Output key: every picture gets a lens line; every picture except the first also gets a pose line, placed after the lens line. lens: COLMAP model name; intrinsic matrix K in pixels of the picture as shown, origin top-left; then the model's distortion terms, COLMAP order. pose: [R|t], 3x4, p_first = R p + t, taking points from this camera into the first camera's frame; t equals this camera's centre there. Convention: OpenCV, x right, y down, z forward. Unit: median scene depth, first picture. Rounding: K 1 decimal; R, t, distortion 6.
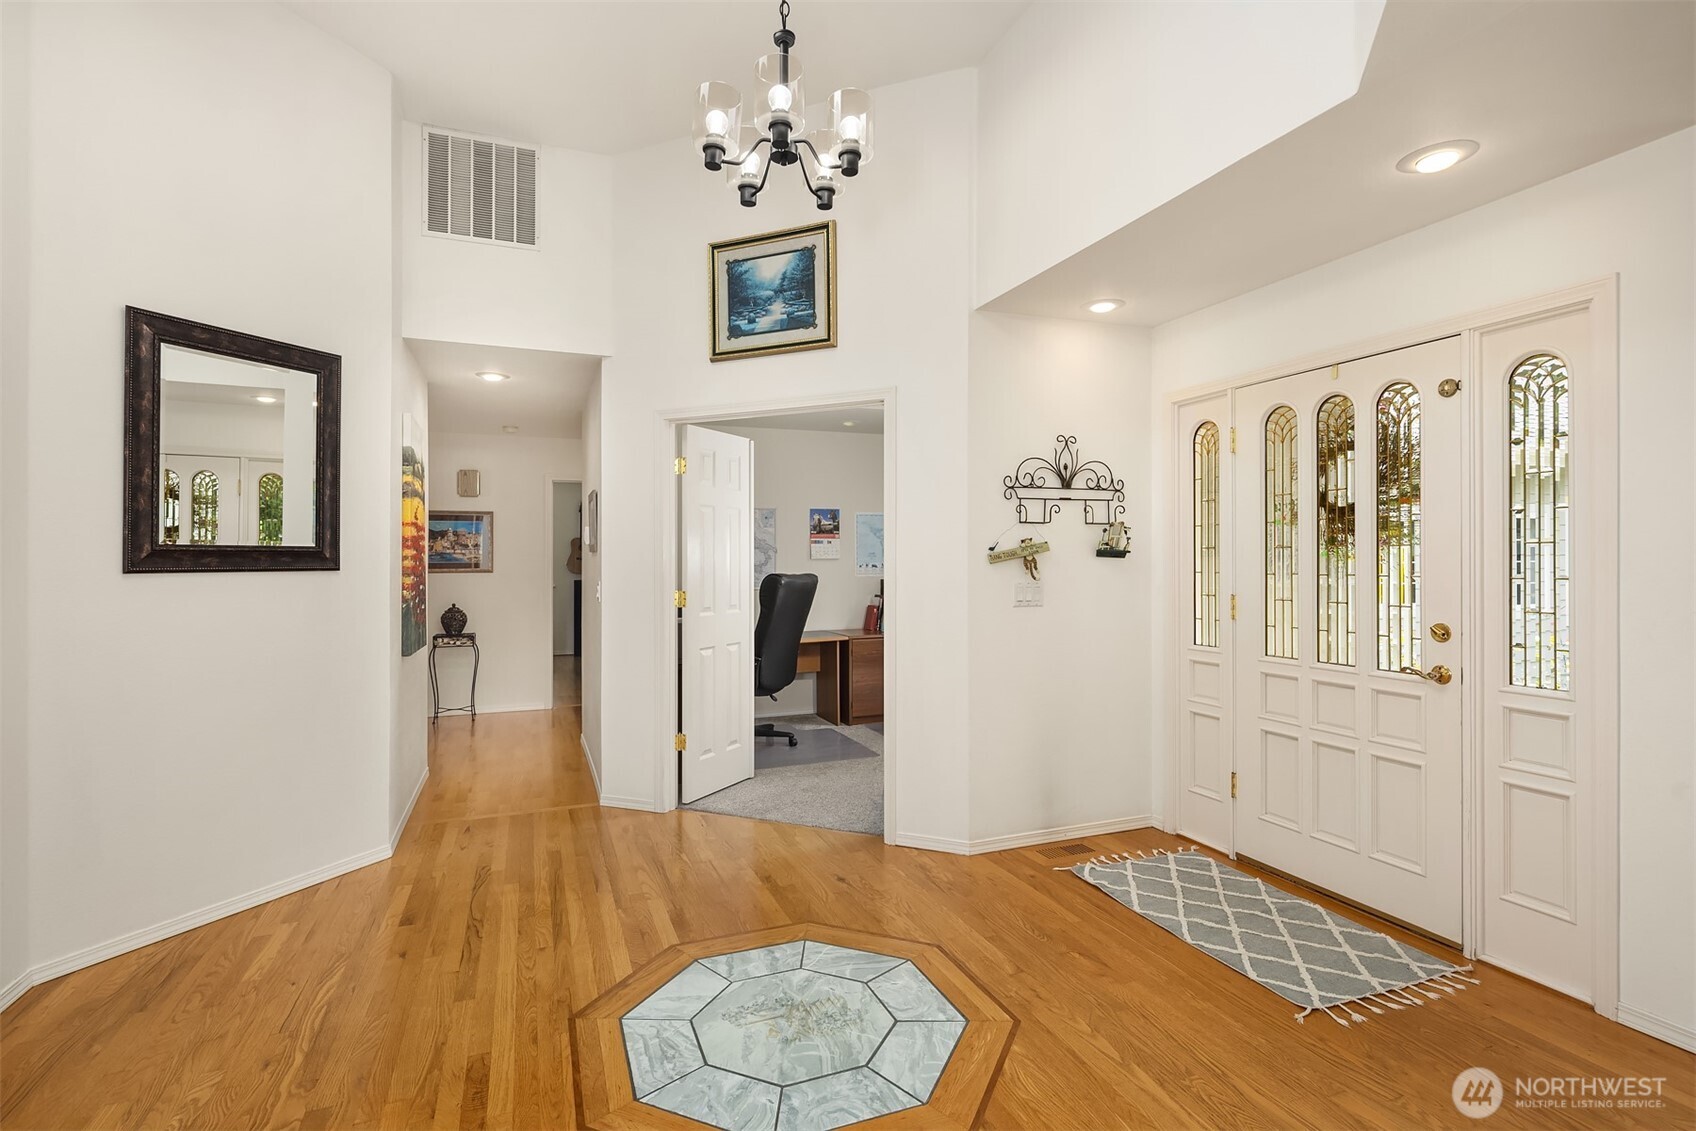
lens RADIAL K [[826.5, 0, 867.4], [0, 826.5, 558.8], [0, 0, 1]] dist [0.002416, -0.003148]
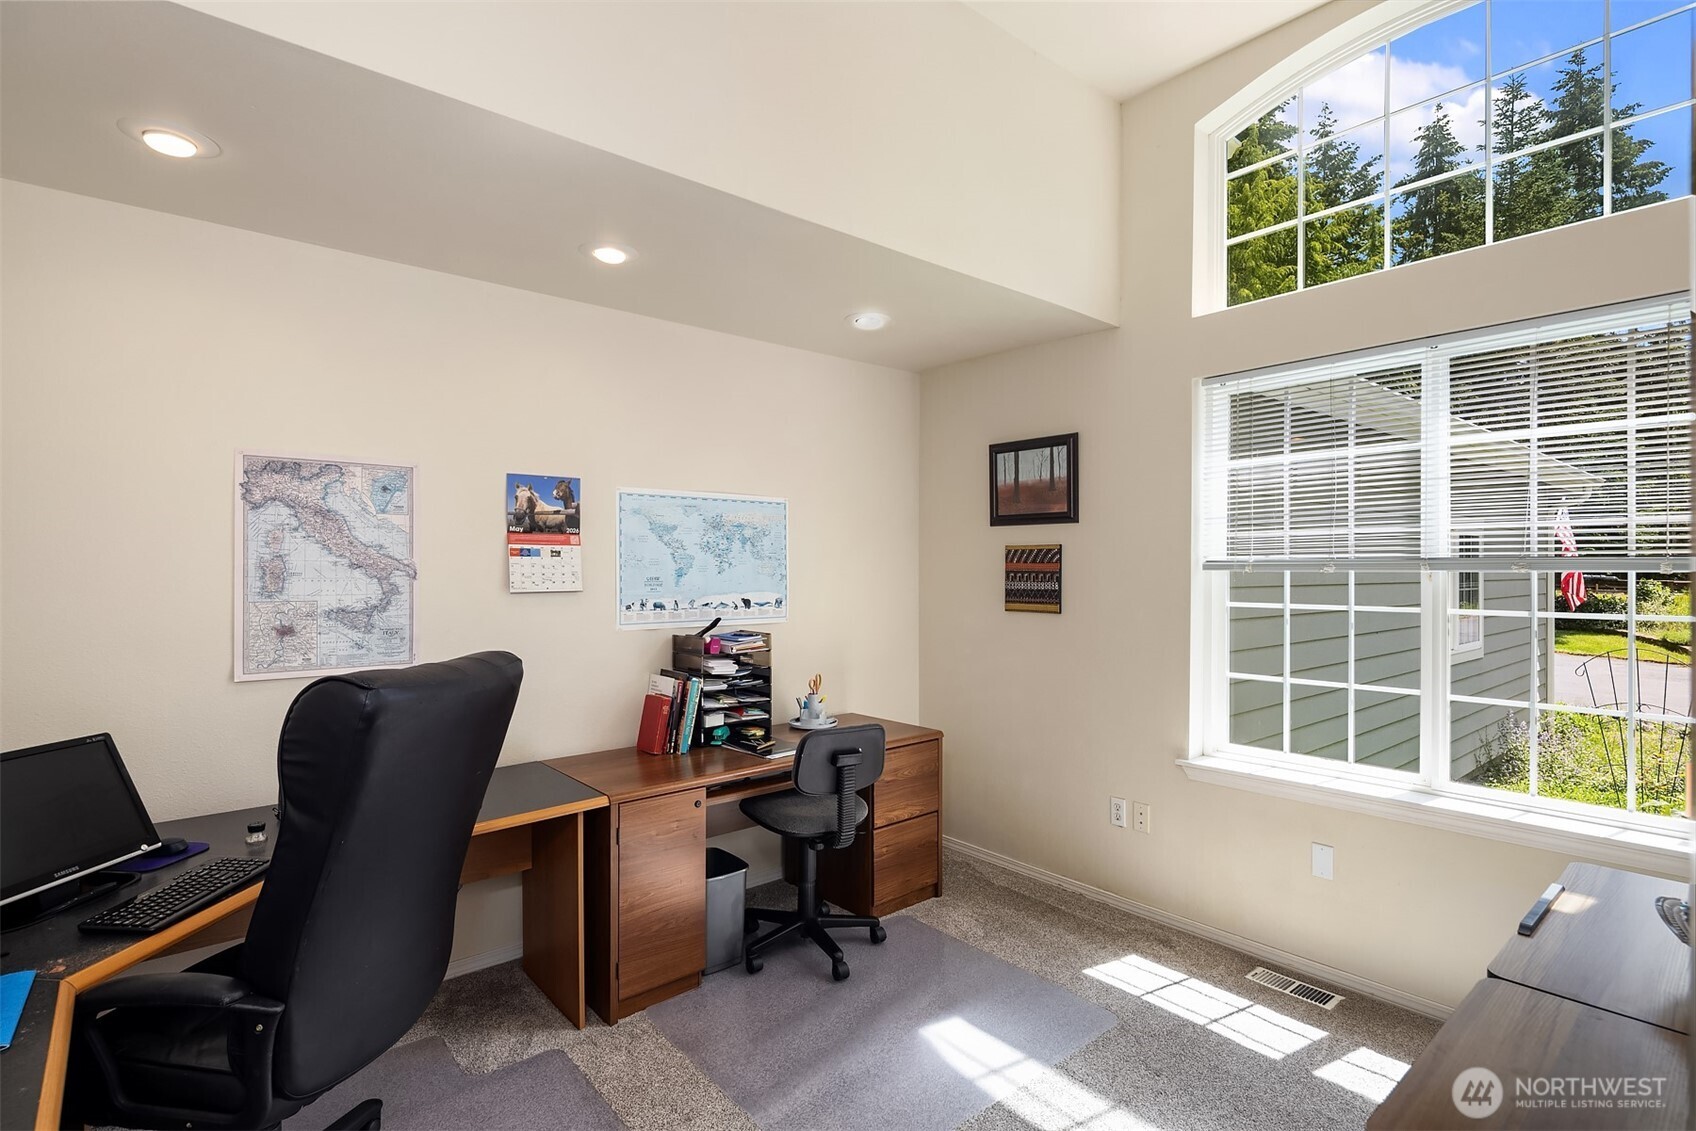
lens RADIAL K [[826.5, 0, 852.3], [0, 826.5, 567.1], [0, 0, 1]] dist [0.002416, -0.003148]
pose [[0.948697, 0.006288, 0.316125, -0.035604], [-0.006810, 0.999977, 0.000546, -0.014407], [-0.316114, -0.002671, 0.948717, 0.545594]]
